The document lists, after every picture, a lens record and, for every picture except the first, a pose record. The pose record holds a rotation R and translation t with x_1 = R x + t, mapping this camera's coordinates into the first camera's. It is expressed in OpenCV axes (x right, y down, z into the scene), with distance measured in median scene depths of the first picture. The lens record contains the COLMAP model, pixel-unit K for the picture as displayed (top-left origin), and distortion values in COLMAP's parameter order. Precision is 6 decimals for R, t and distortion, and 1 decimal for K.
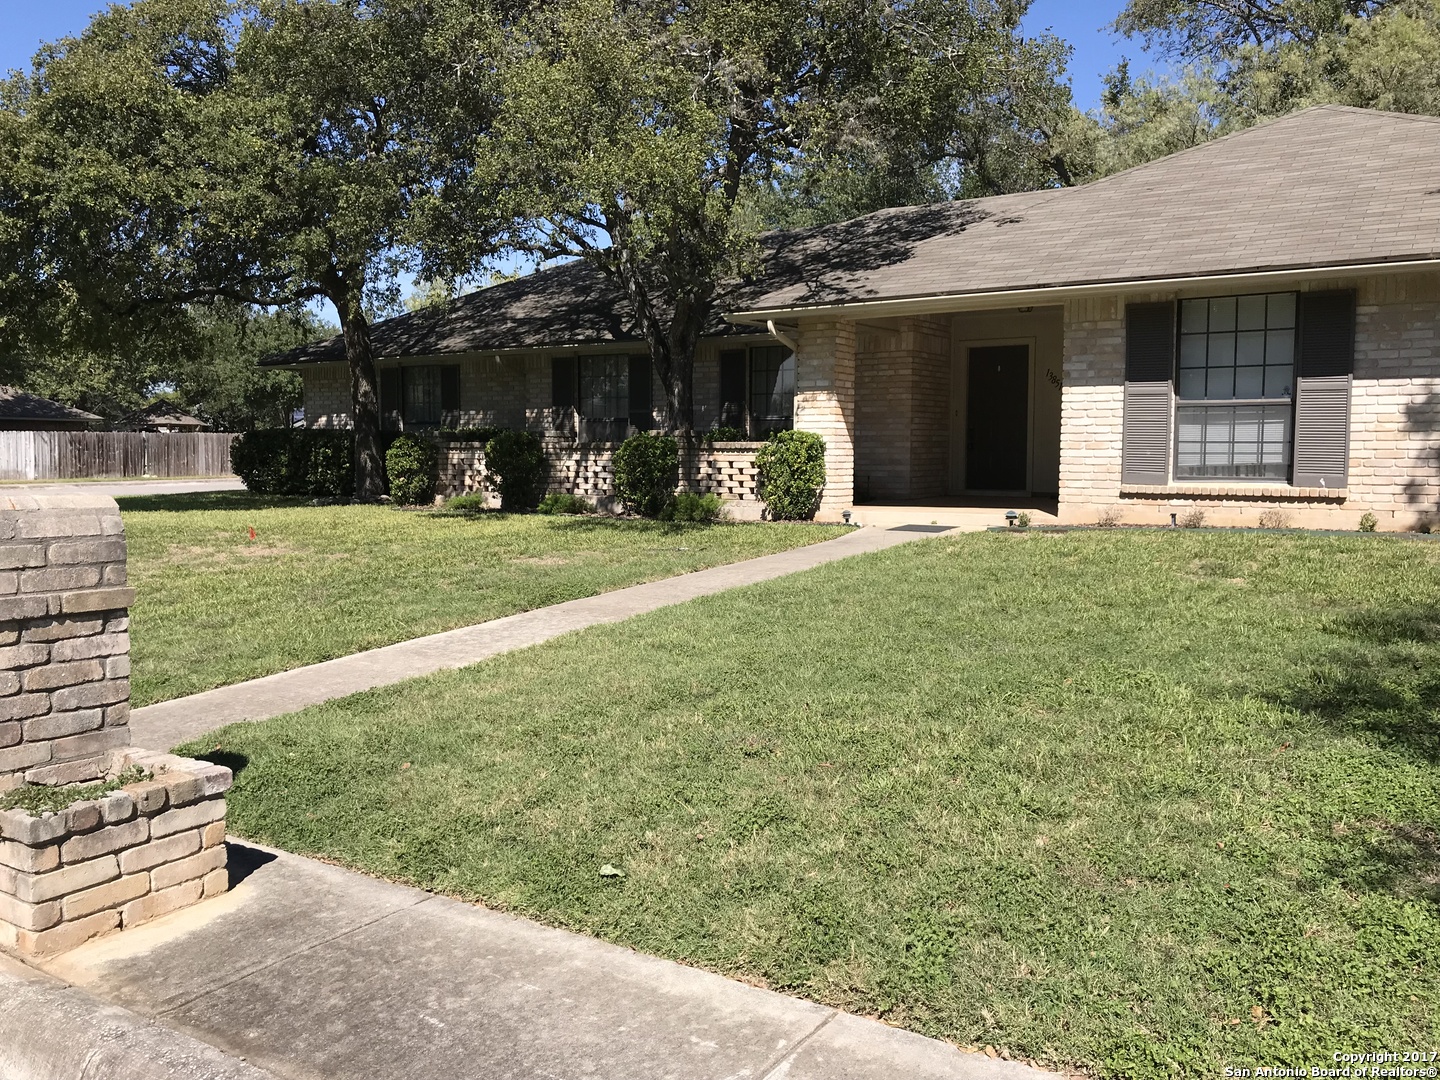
lens RADIAL K [[1185.8, 0, 718.9], [0, 1185.8, 542.7], [0, 0, 1]] dist [0.025834, -0.008745]
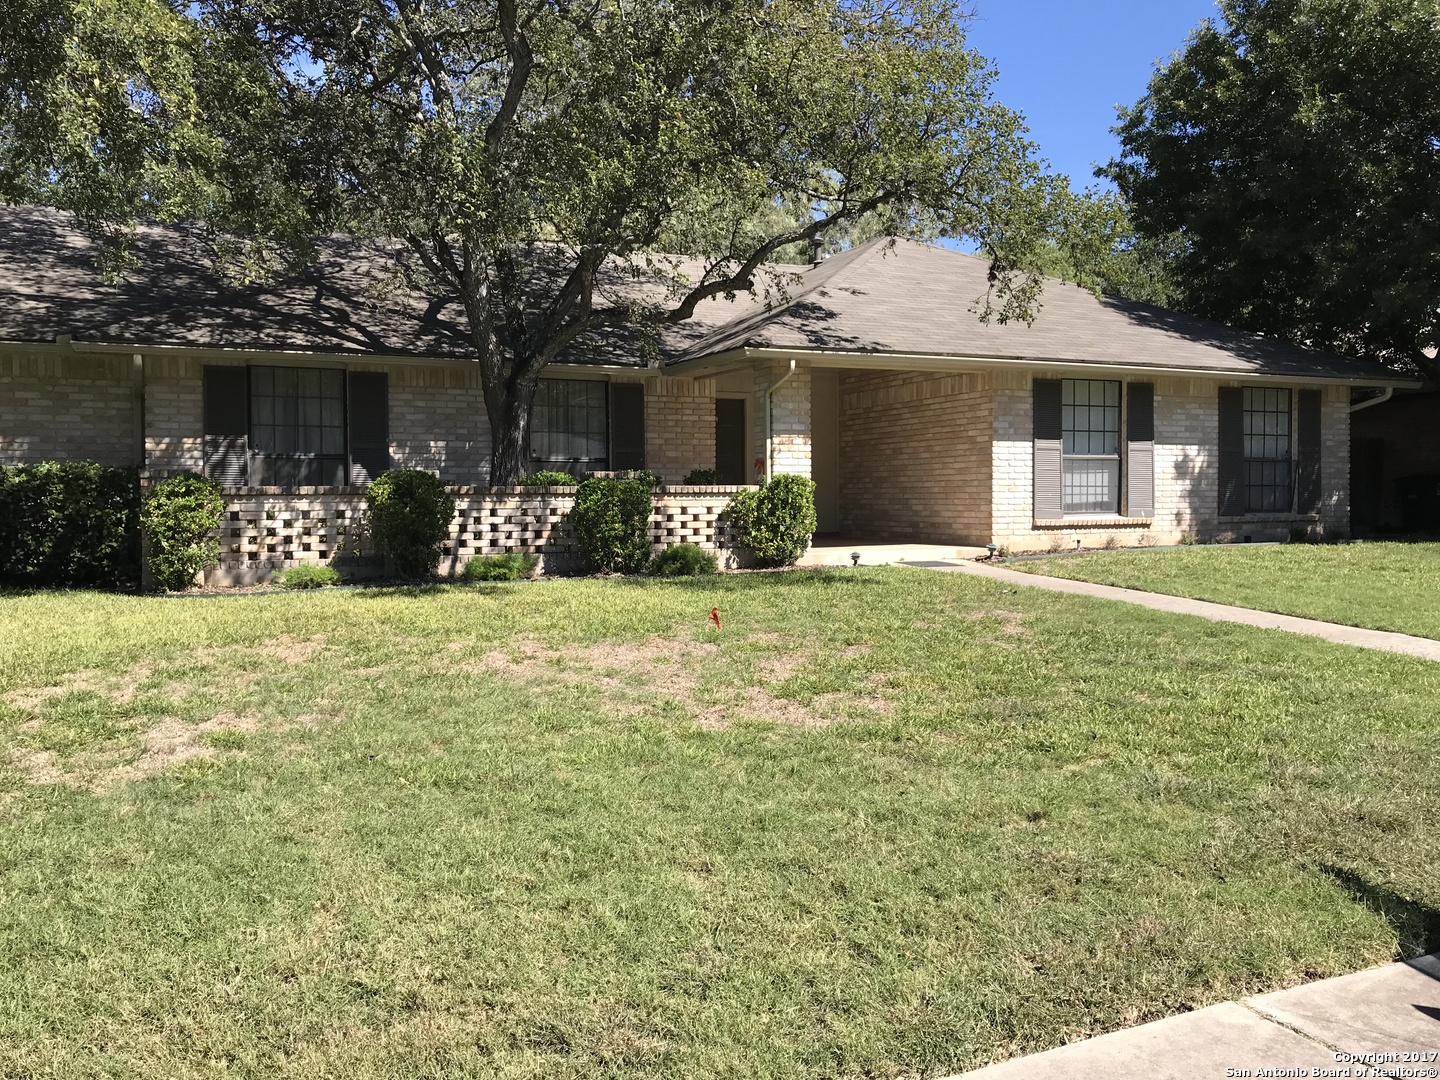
lens RADIAL K [[1185.8, 0, 718.9], [0, 1185.8, 536.2], [0, 0, 1]] dist [0.025834, -0.008745]
pose [[0.517926, -0.031962, 0.854828, -0.784957], [0.075600, 0.997102, -0.008523, -0.038720], [-0.852078, 0.069039, 0.518841, 0.537034]]
